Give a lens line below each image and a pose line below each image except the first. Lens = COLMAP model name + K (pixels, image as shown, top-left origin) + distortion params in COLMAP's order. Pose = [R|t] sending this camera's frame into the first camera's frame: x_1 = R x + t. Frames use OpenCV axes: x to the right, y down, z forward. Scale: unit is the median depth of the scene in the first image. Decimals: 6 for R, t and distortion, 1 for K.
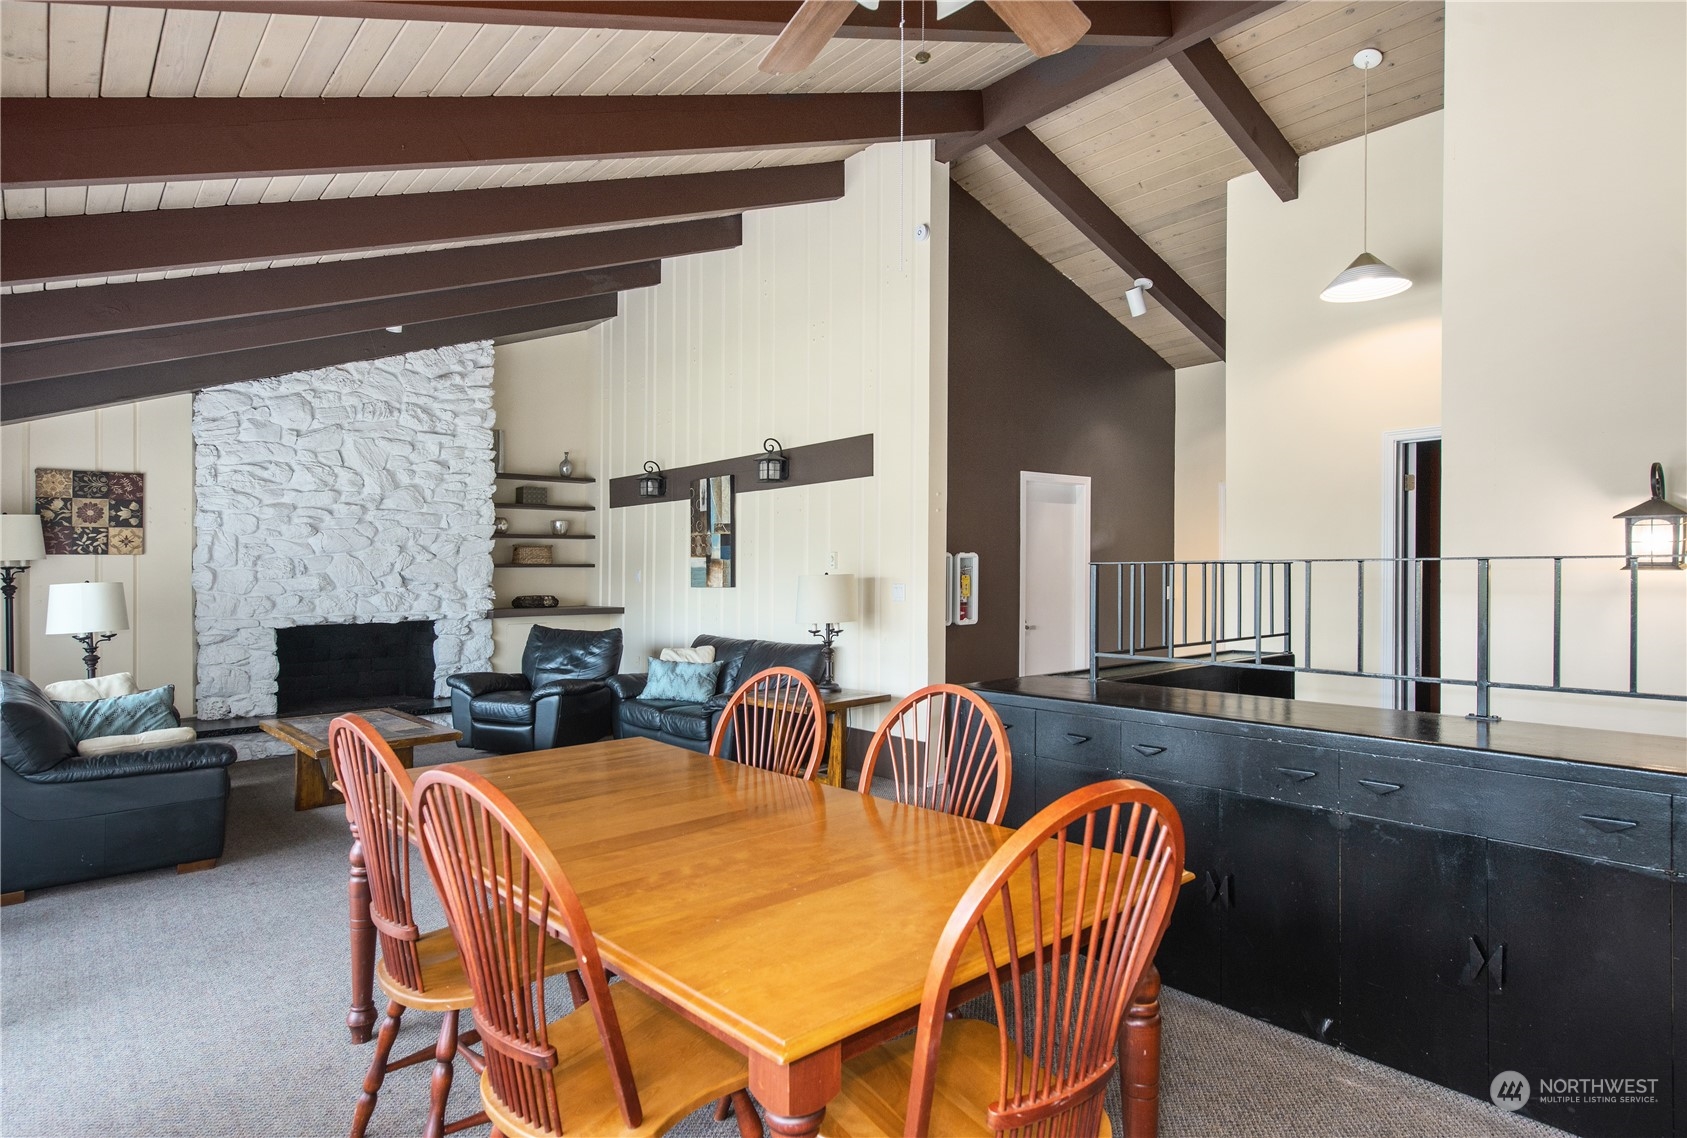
lens RADIAL K [[948.6, 0, 846.2], [0, 948.6, 575.2], [0, 0, 1]] dist [0.017367, 0.000128]
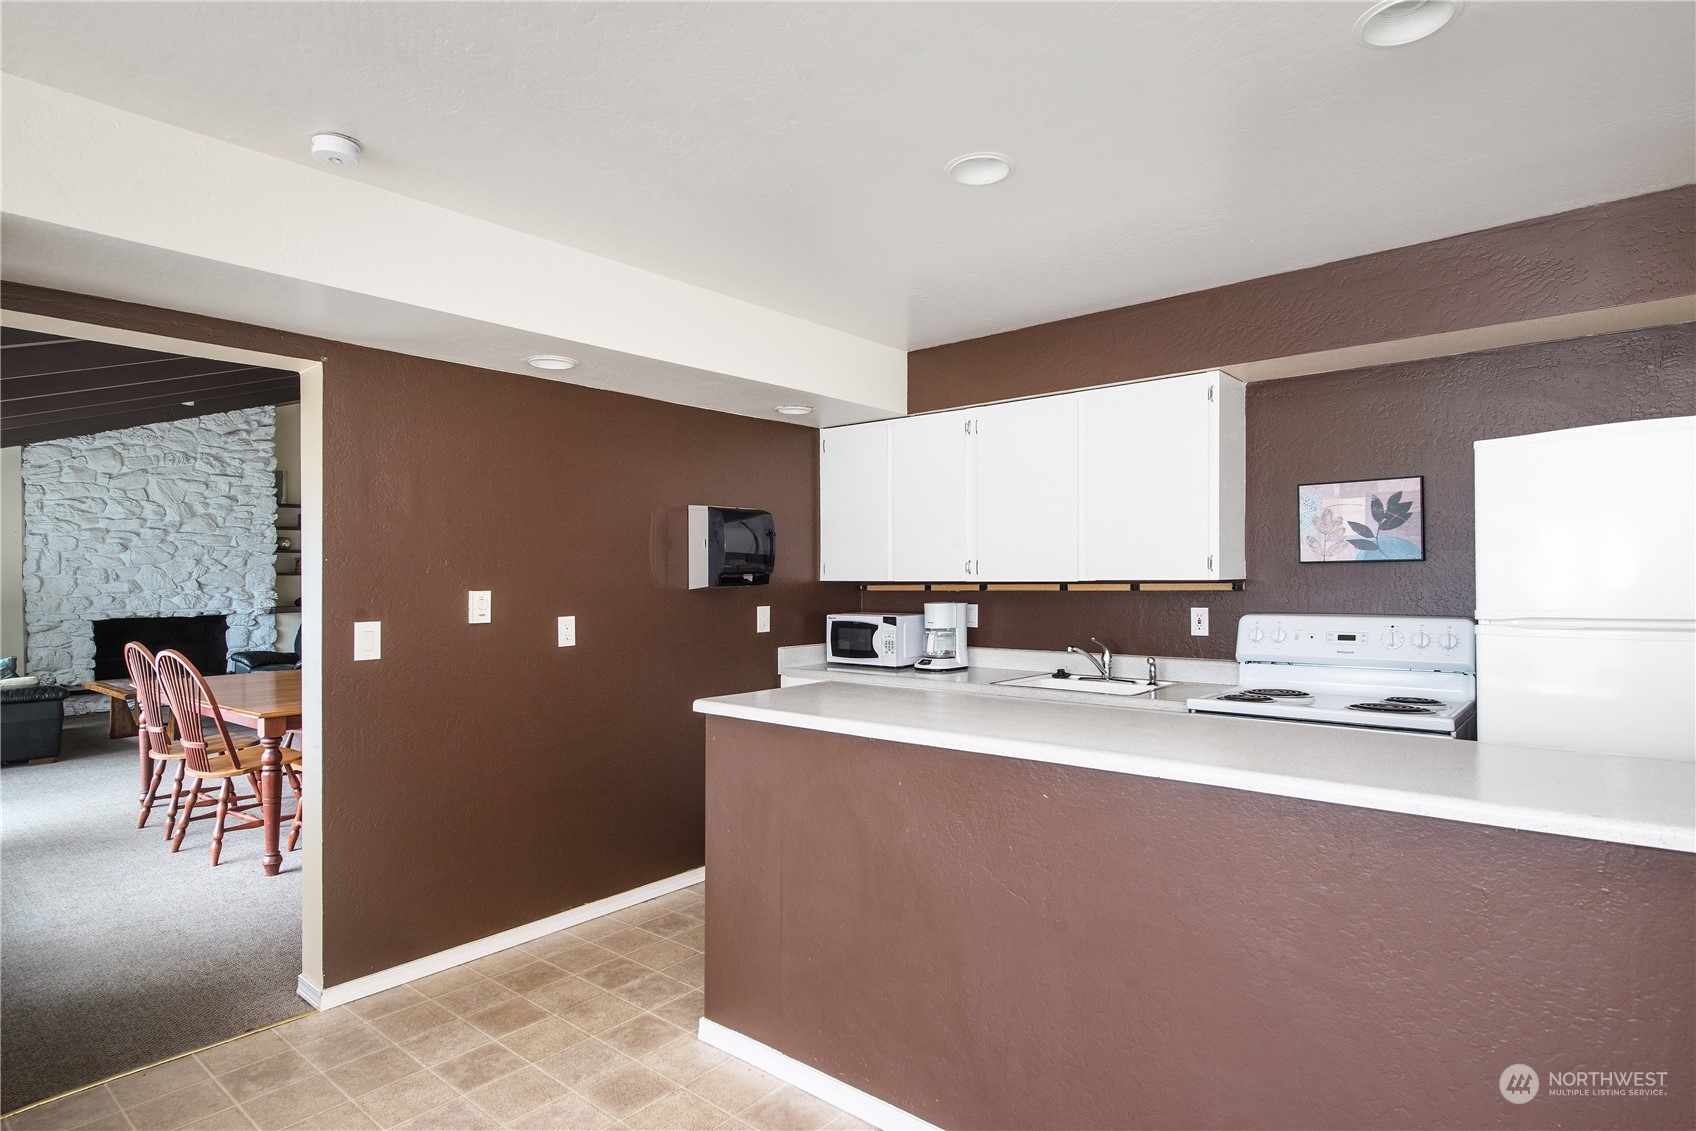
lens RADIAL K [[888.5, 0, 857.3], [0, 888.5, 593.1], [0, 0, 1]] dist [0.005071, 0.000801]
pose [[0.984996, -0.000661, 0.172575, 0.243787], [-0.001949, 0.999886, 0.014953, -0.004209], [-0.172565, -0.015065, 0.984883, -0.419007]]
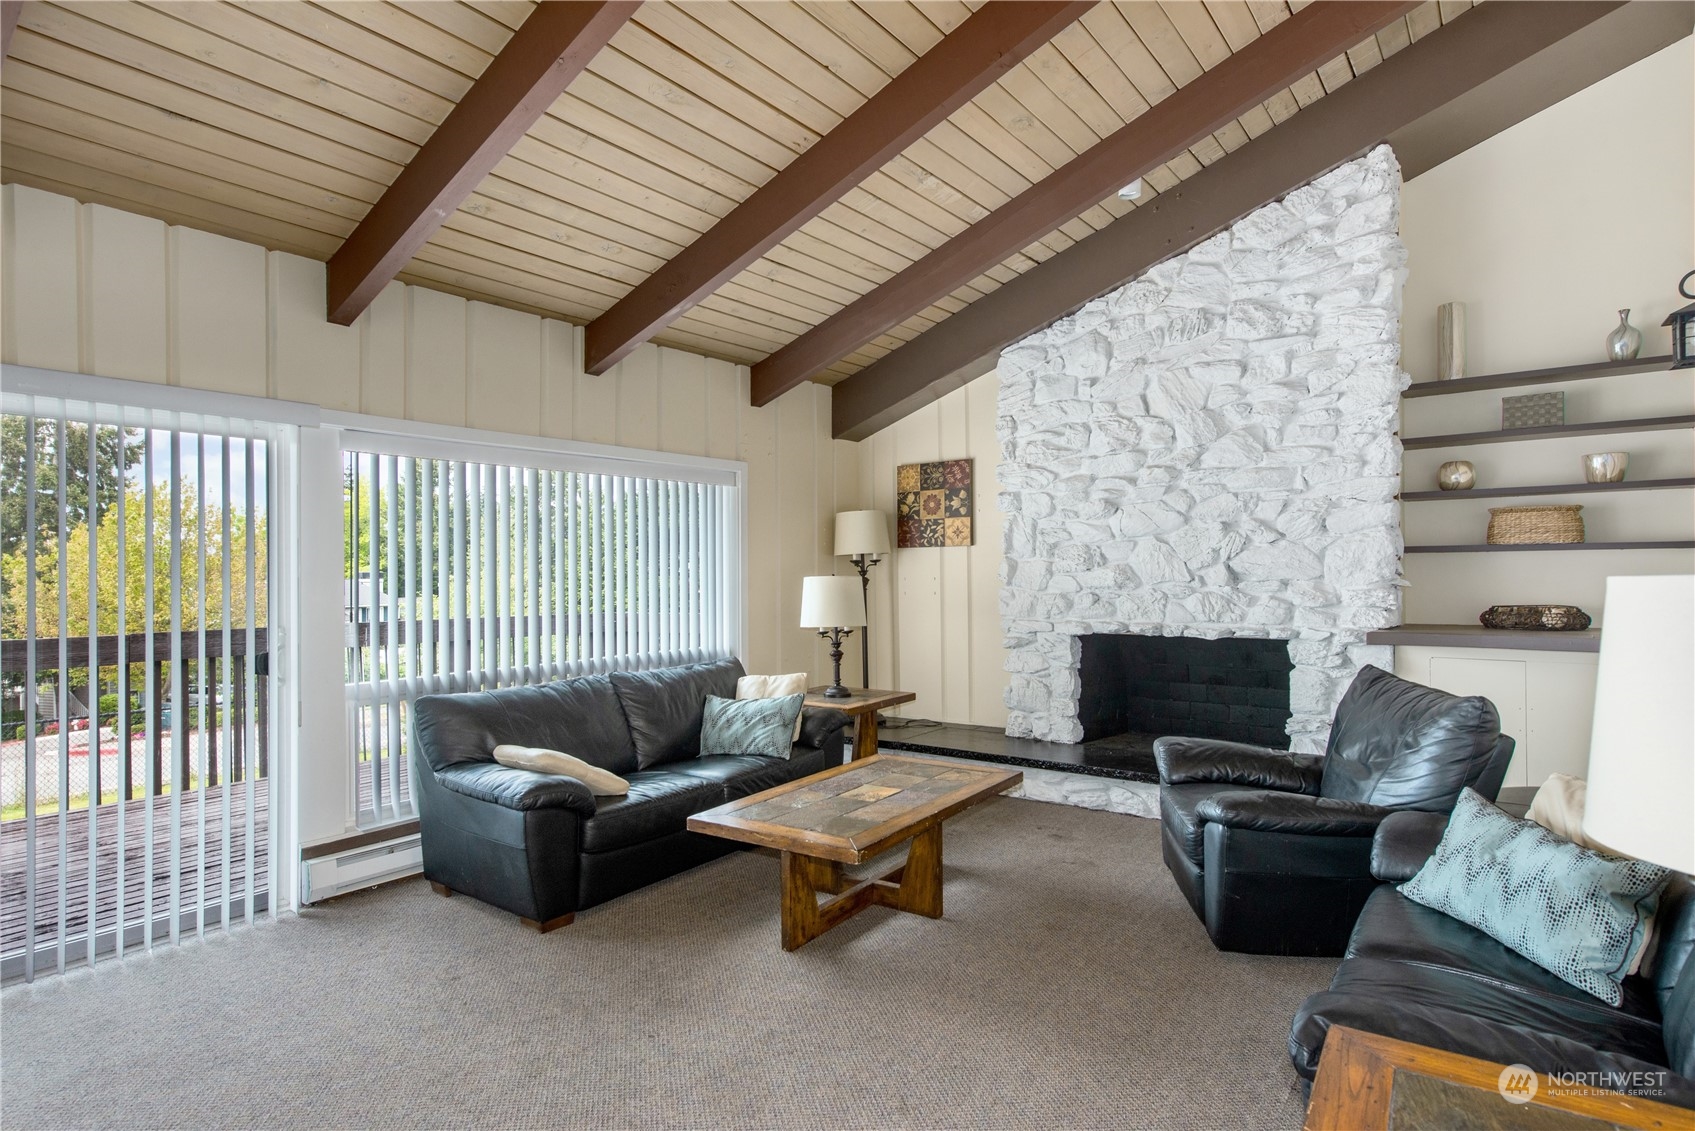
lens RADIAL K [[888.0, 0, 848.9], [0, 888.0, 564.2], [0, 0, 1]] dist [0.005071, 0.000801]
pose [[0.216827, -0.002948, -0.976206, 0.077008], [0.005235, 0.999985, -0.001857, -0.002267], [0.976196, -0.004708, 0.216839, 0.641549]]
